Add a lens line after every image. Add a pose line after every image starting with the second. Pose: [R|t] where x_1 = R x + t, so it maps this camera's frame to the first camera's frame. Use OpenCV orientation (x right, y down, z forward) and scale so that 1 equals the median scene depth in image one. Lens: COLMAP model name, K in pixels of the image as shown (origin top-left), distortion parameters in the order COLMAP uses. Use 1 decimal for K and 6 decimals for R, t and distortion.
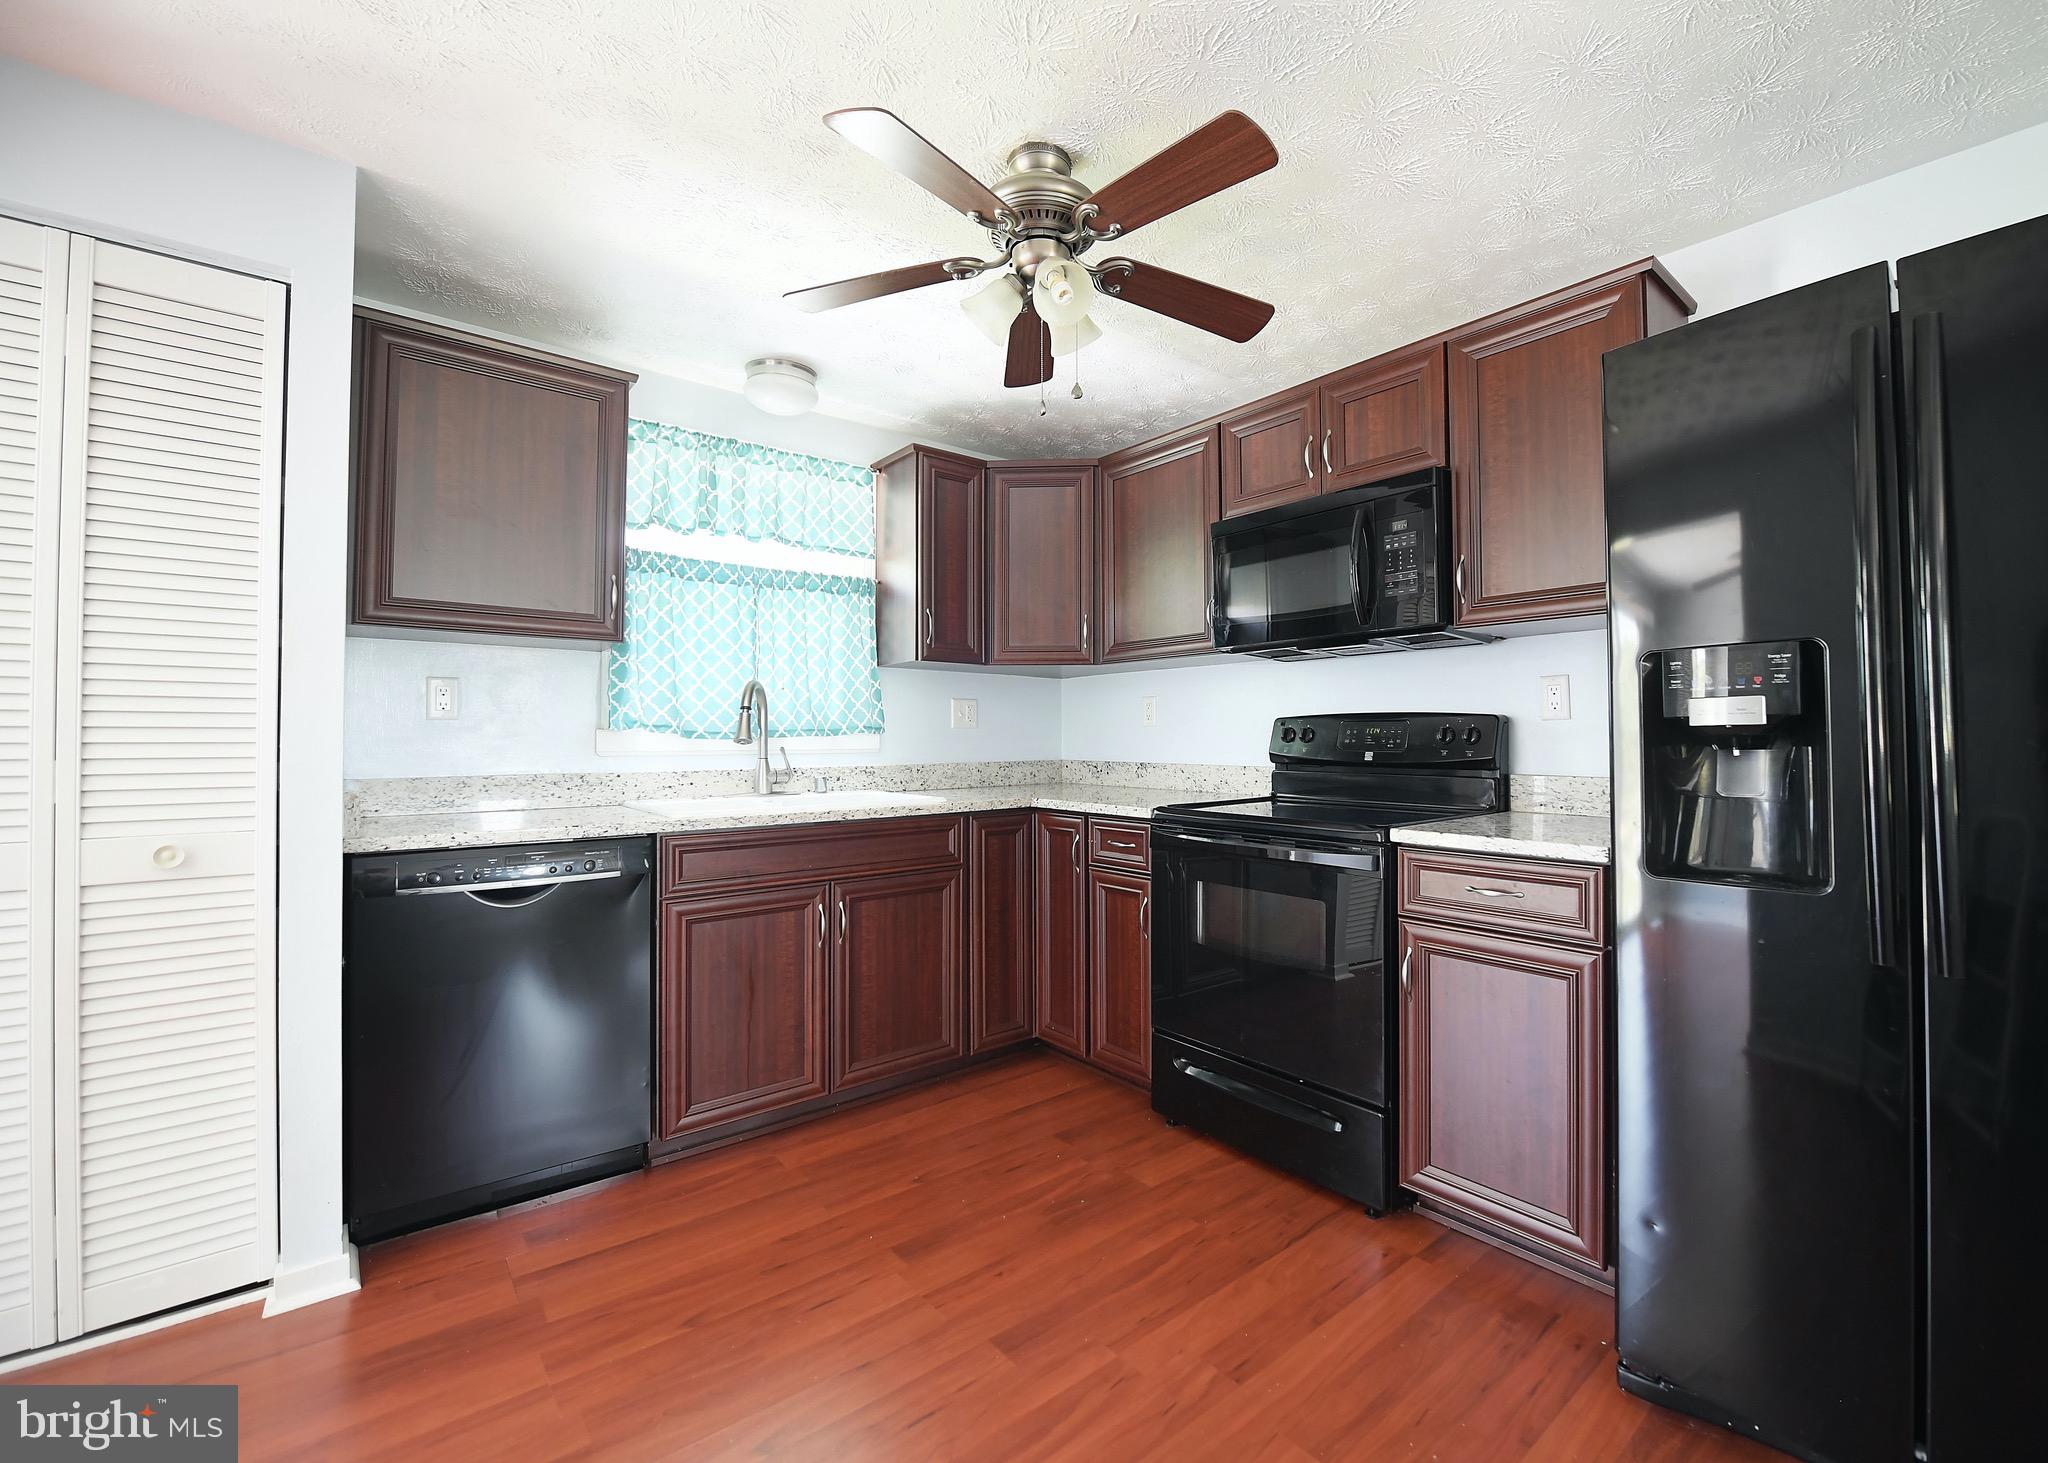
lens RADIAL K [[882.1, 0, 1109.3], [0, 882.1, 718.0], [0, 0, 1]] dist [-0.013571, -0.002198]
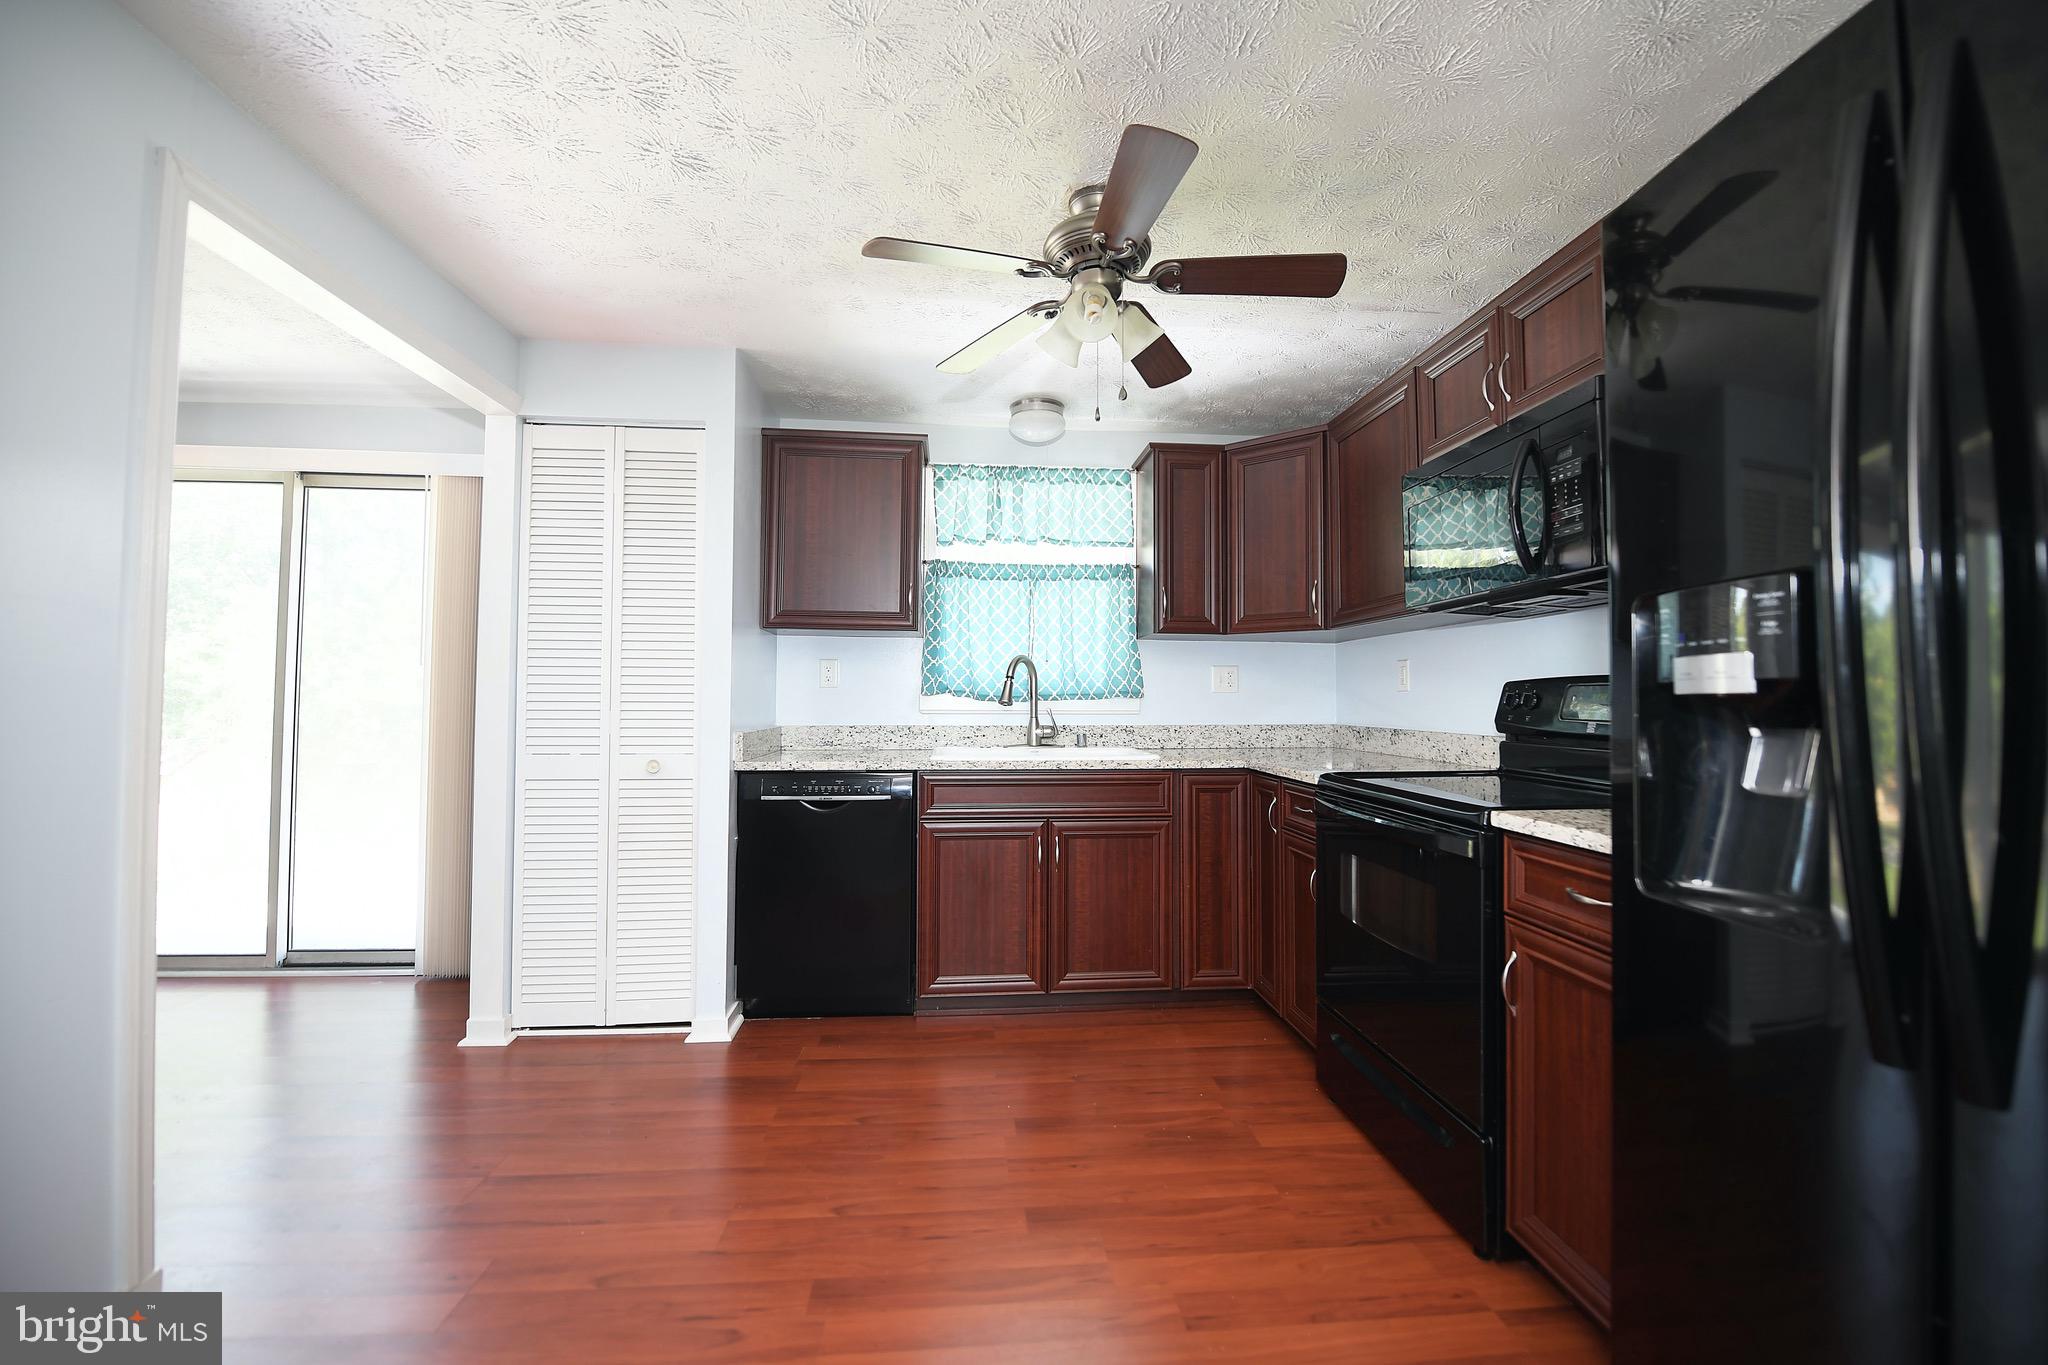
lens RADIAL K [[828.5, 0, 1031.9], [0, 828.5, 671.6], [0, 0, 1]] dist [-0.009213, -0.000552]
pose [[0.803903, -0.014599, -0.594581, 0.317025], [0.007573, 0.999869, -0.014312, -0.002150], [0.594712, 0.007003, 0.803908, 0.055540]]
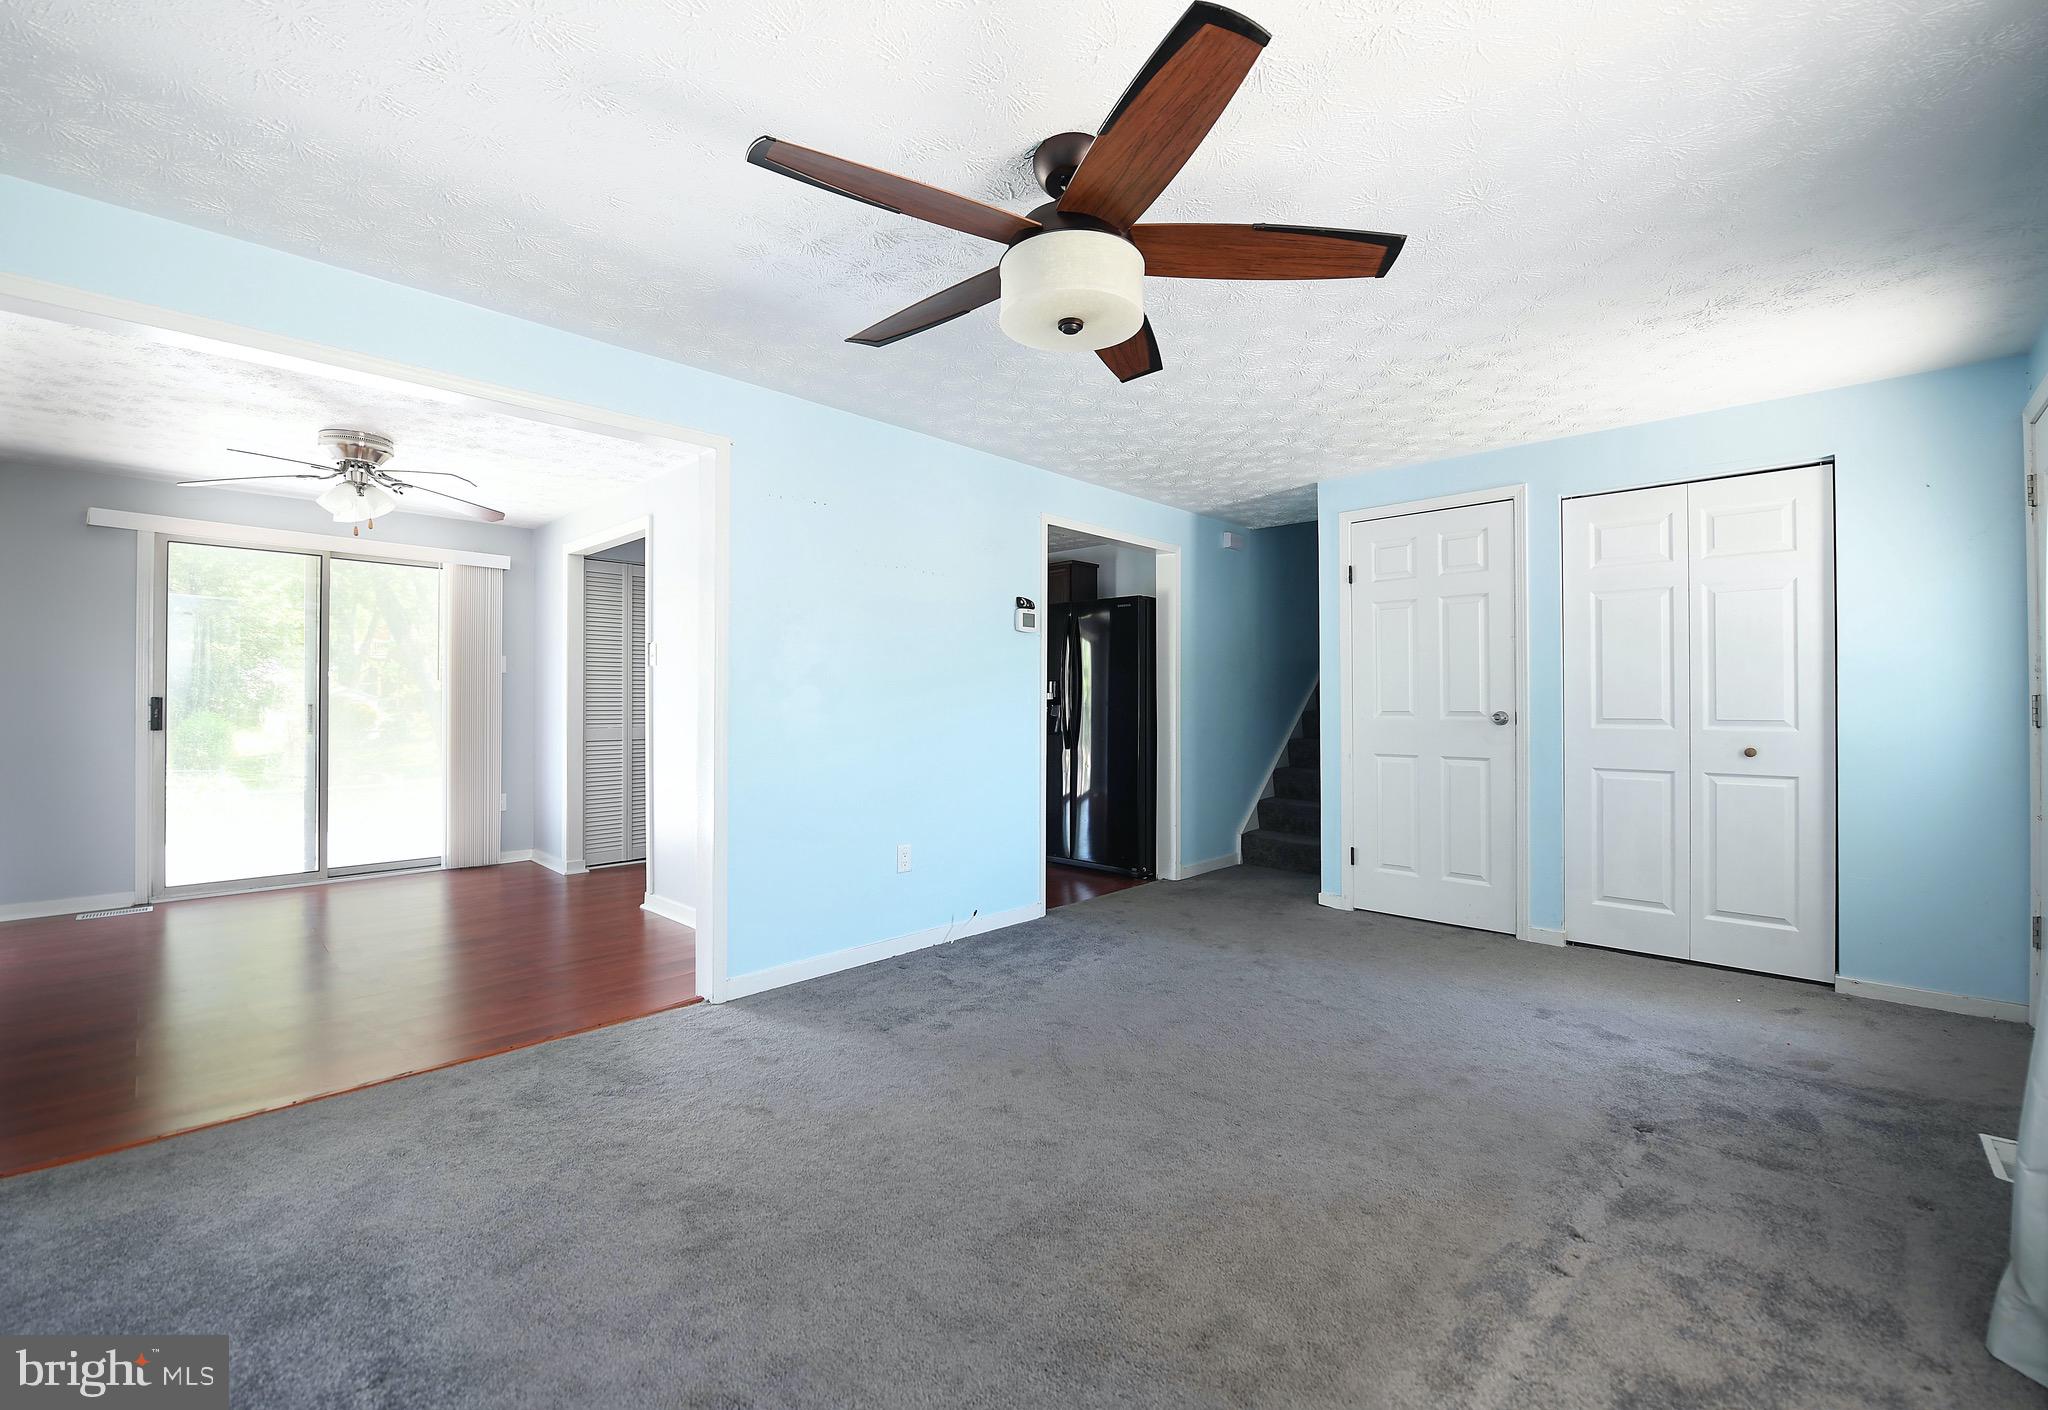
lens RADIAL K [[880.8, 0, 1025.9], [0, 880.8, 695.1], [0, 0, 1]] dist [-0.022189, -0.000749]
pose [[0.996331, 0.006122, 0.085366, 0.106477], [-0.007837, 0.999774, 0.019768, -0.050129], [-0.085225, -0.020365, 0.996154, -1.634639]]
